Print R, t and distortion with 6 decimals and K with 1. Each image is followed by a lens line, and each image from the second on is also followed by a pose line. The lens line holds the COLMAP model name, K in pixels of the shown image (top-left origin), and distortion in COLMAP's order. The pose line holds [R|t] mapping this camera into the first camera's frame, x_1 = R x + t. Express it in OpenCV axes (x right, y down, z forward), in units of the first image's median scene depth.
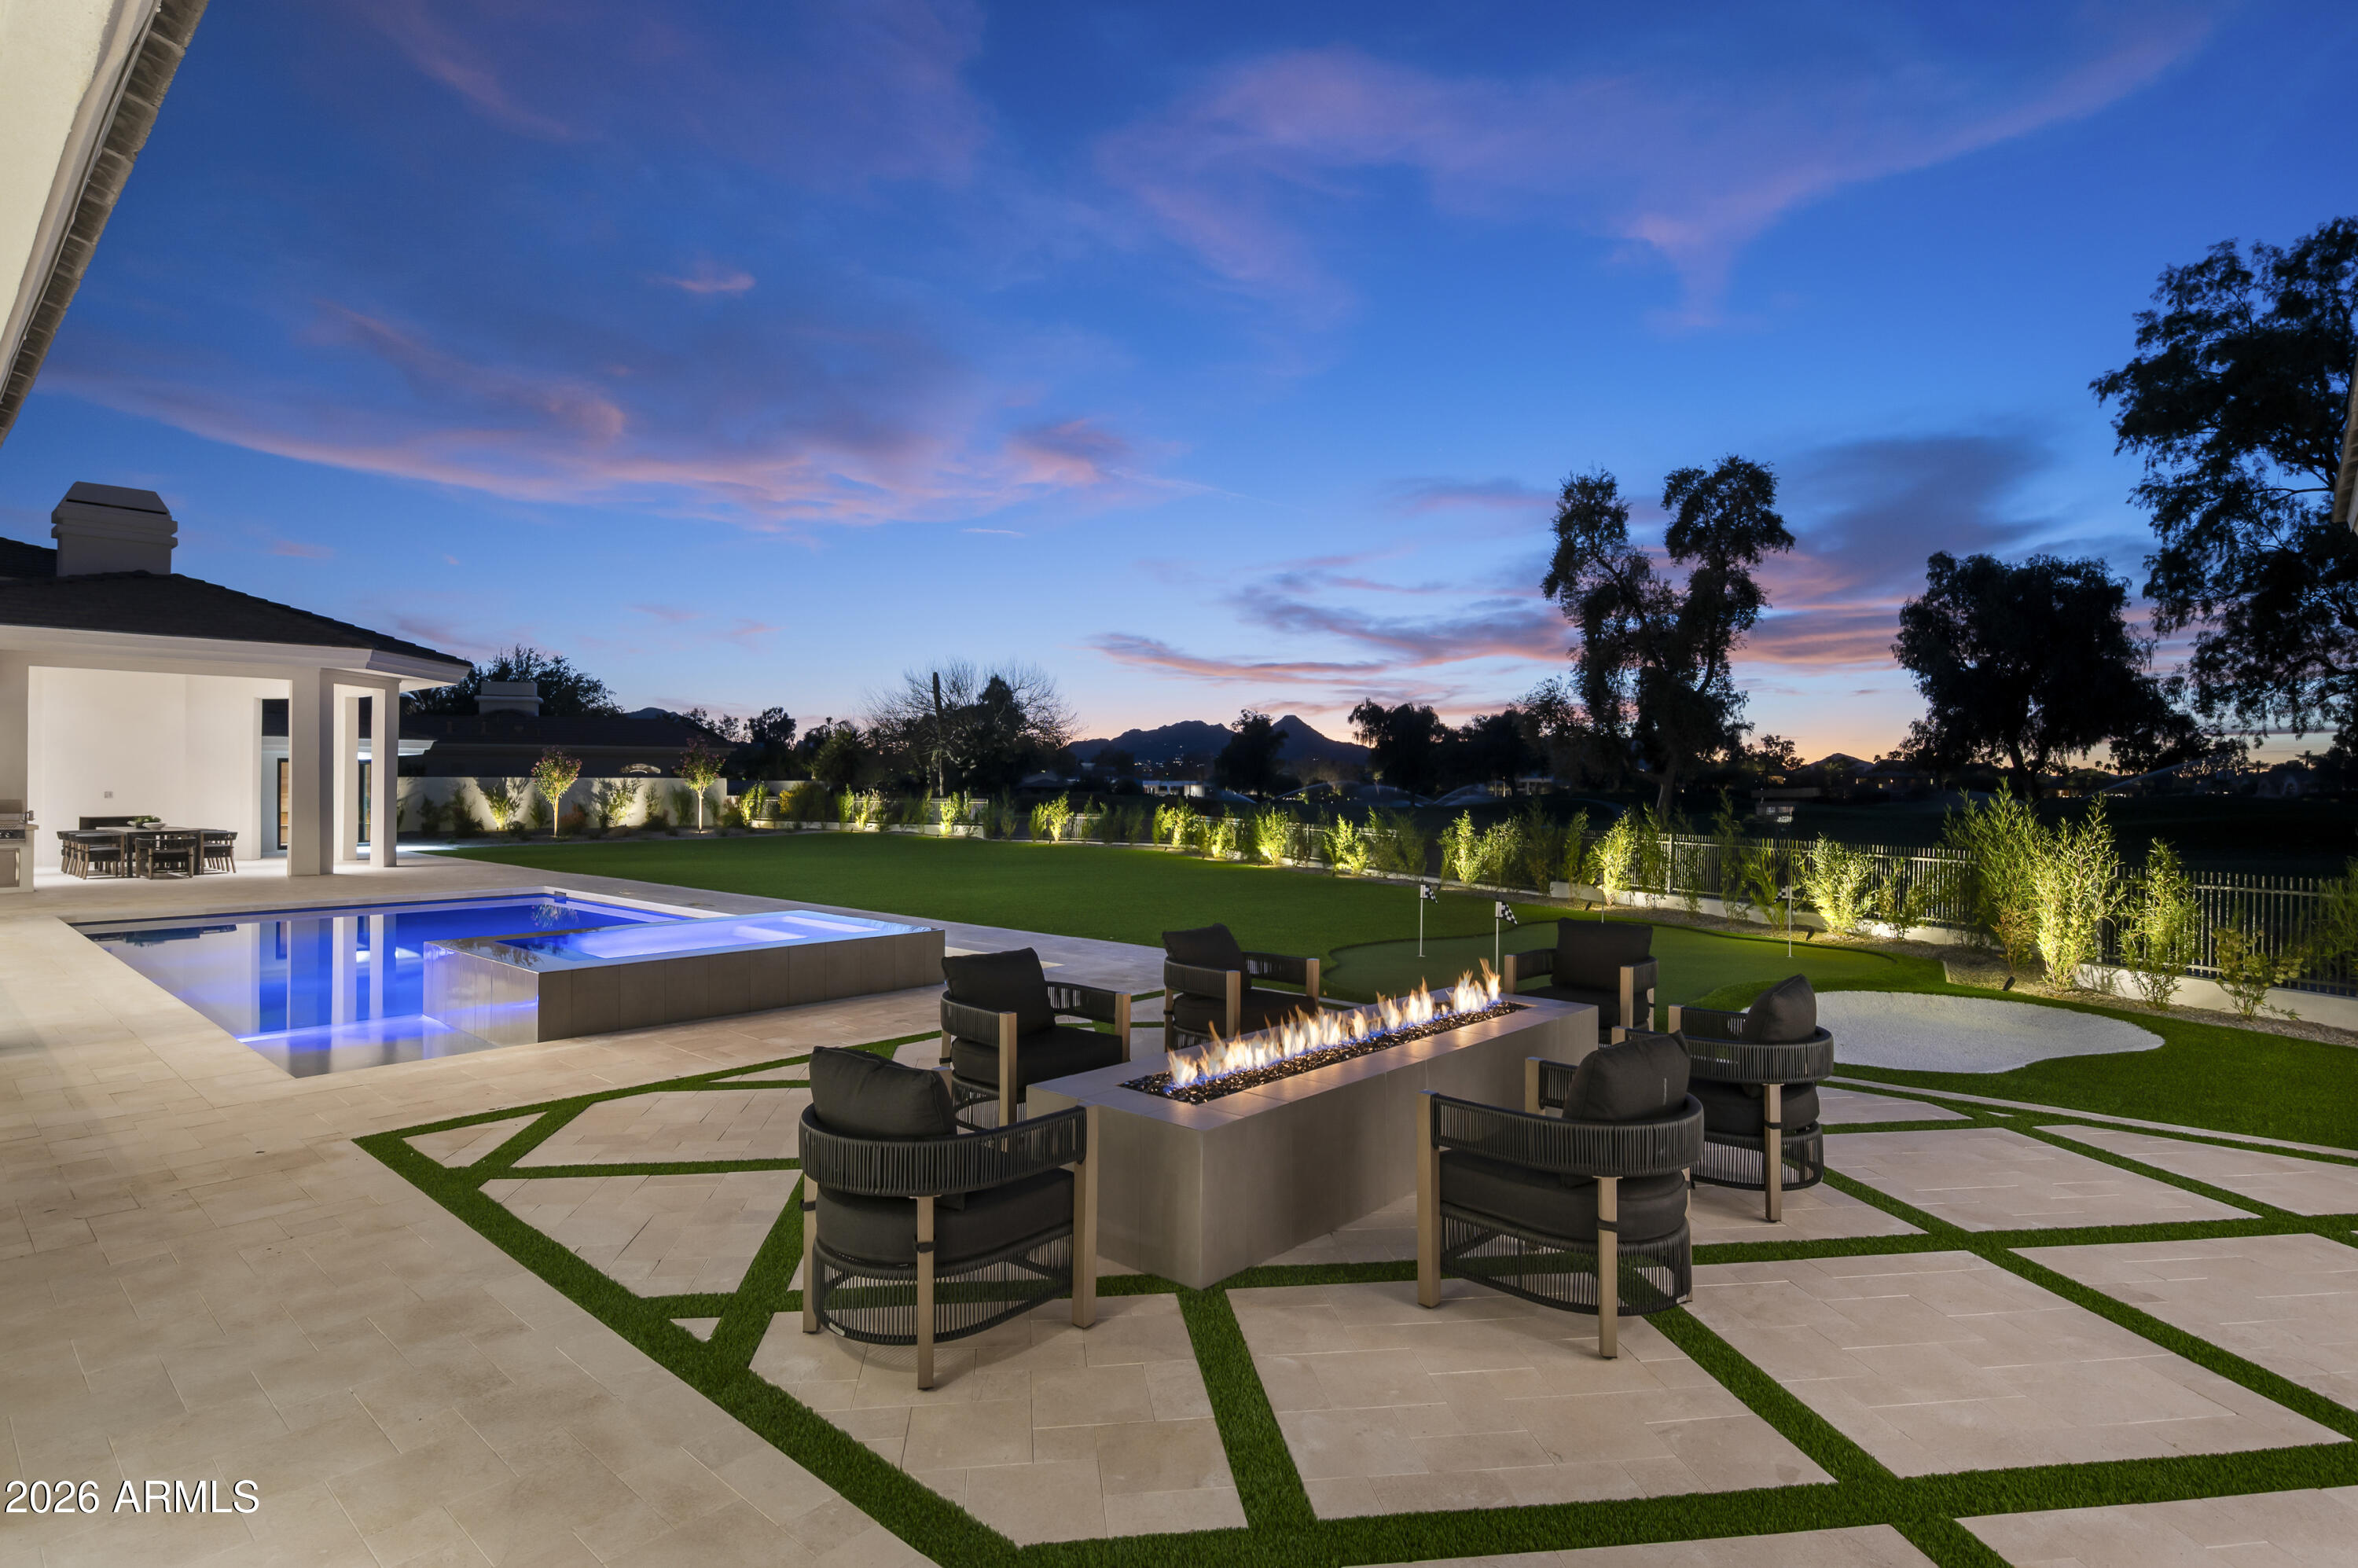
lens RADIAL K [[1240.1, 0, 1179.0], [0, 1240.1, 784.0], [0, 0, 1]] dist [0.004037, 0.000413]
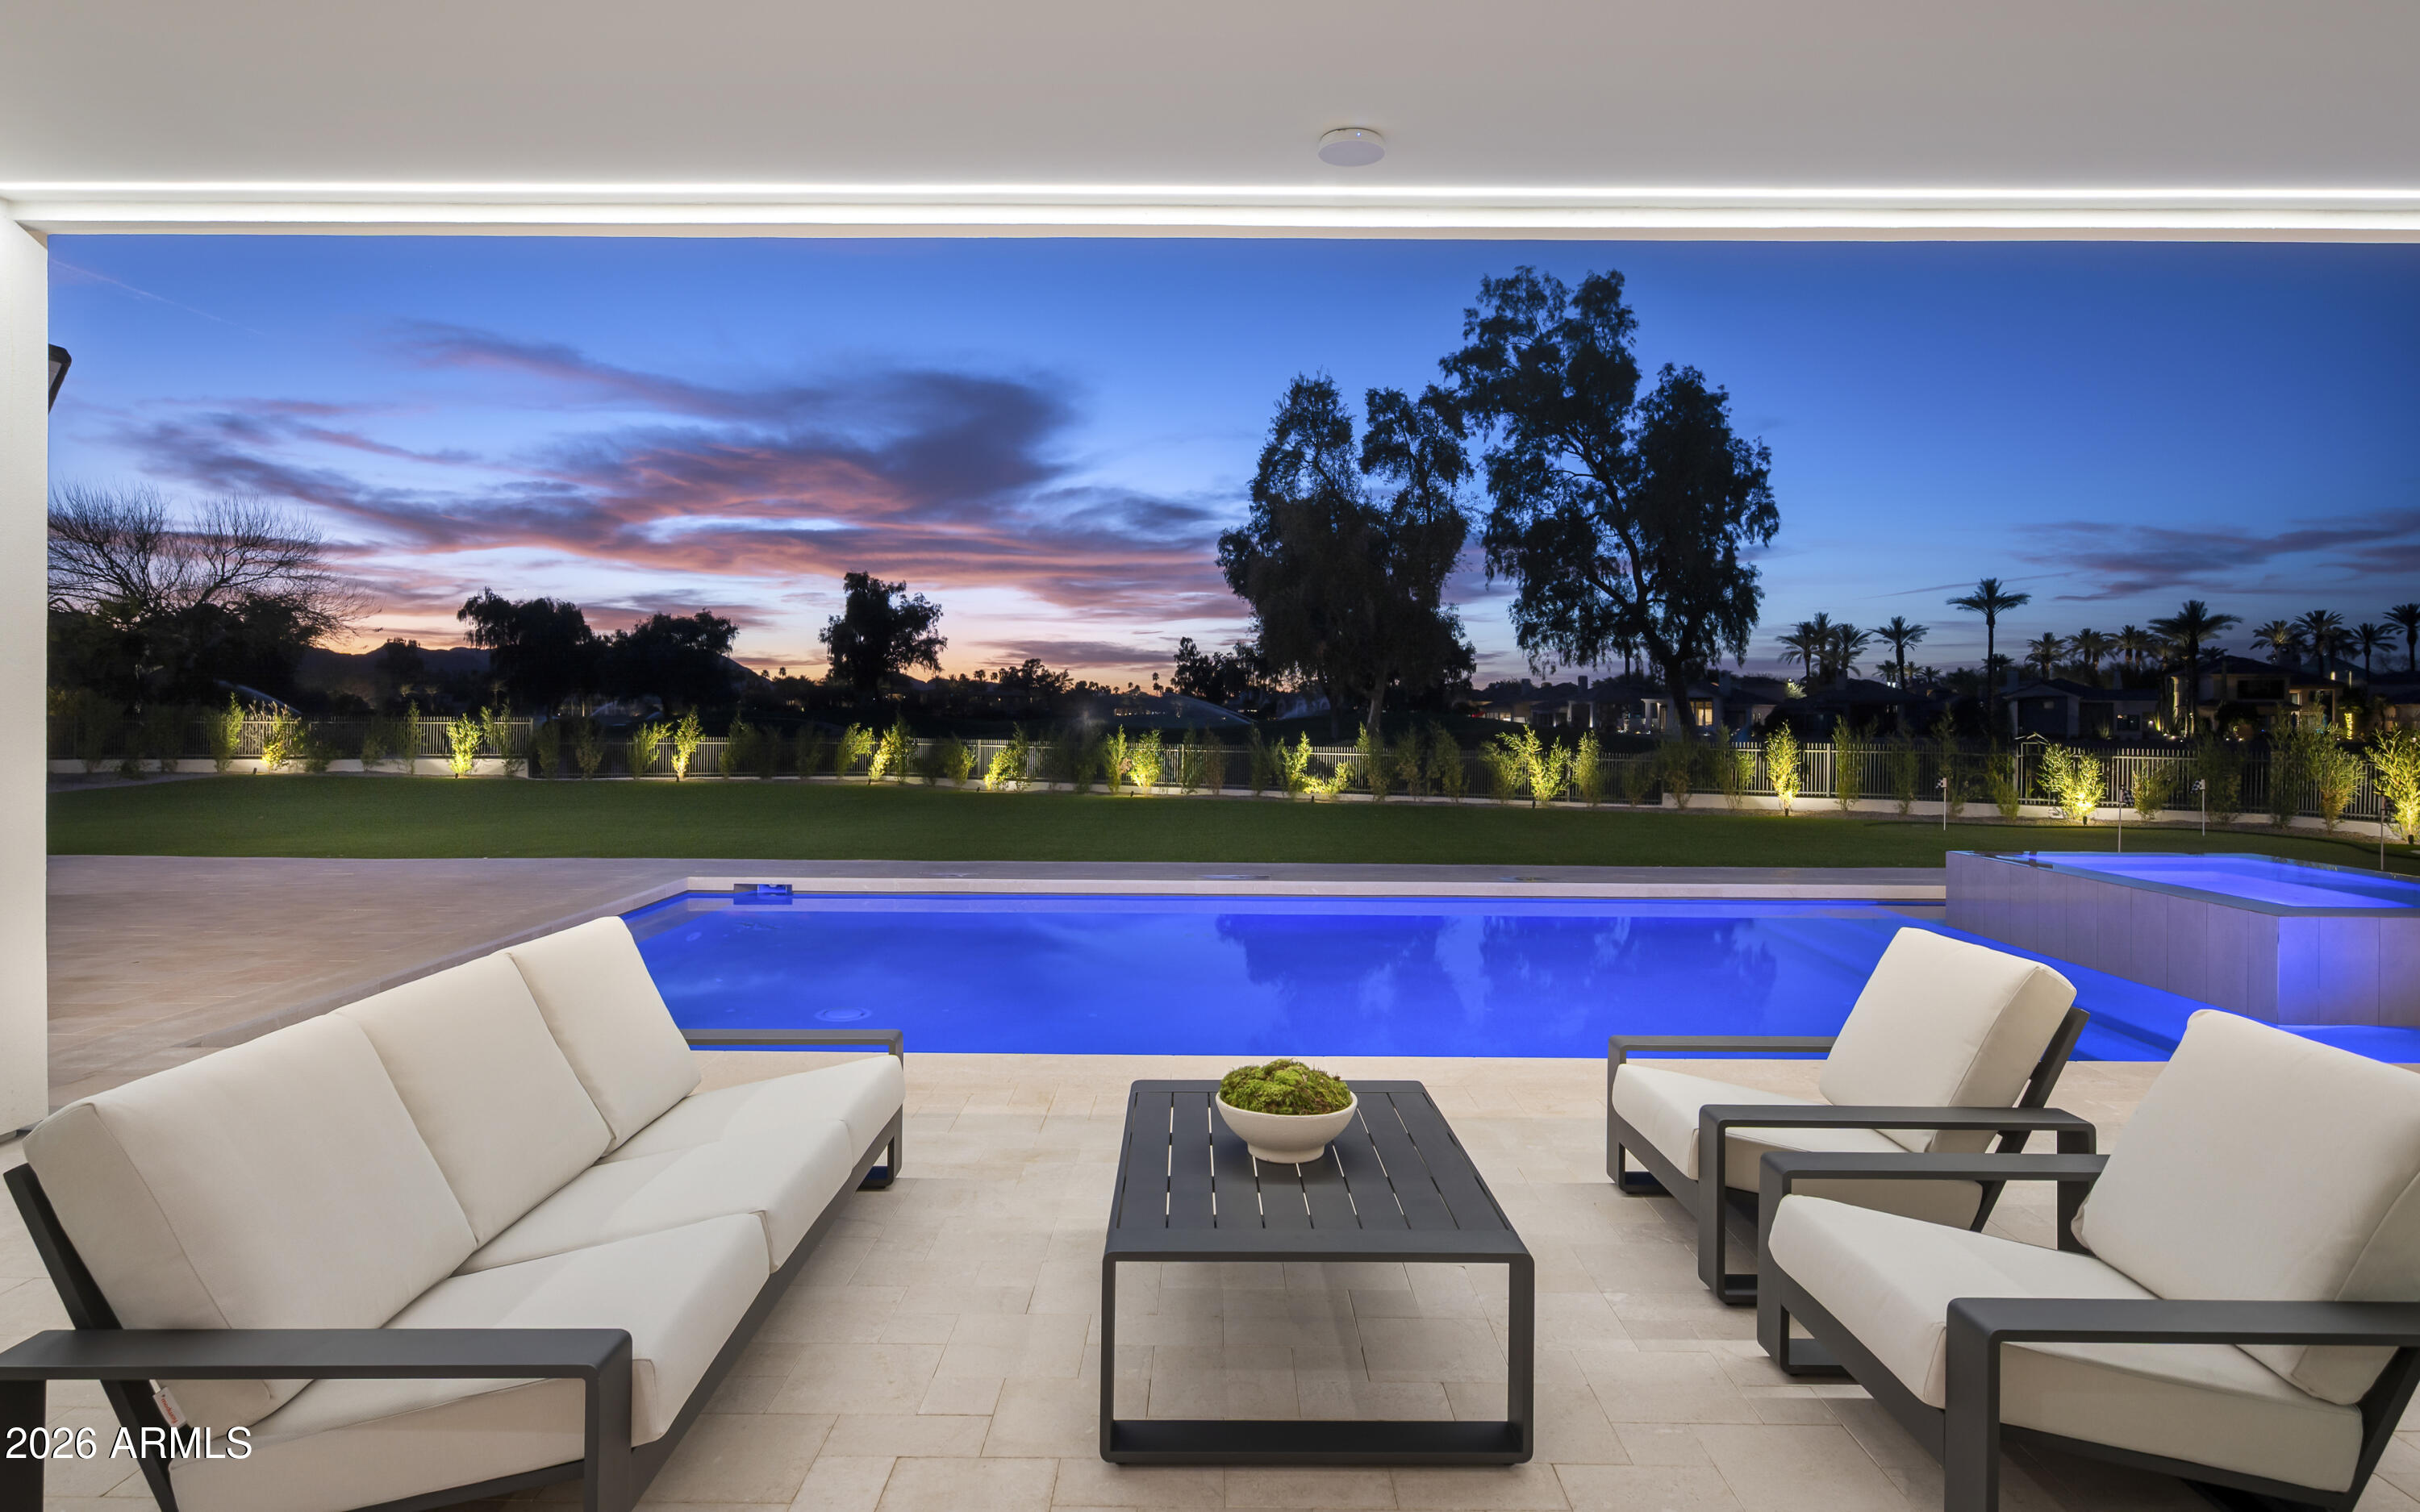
lens RADIAL K [[1334.3, 0, 1210.0], [0, 1334.3, 756.0], [0, 0, 1]] dist [0.000290, -0.000539]
pose [[0.745224, -0.024960, 0.666347, -0.392040], [-0.003277, 0.999150, 0.041091, 0.002485], [-0.666807, -0.032806, 0.744508, 0.256706]]
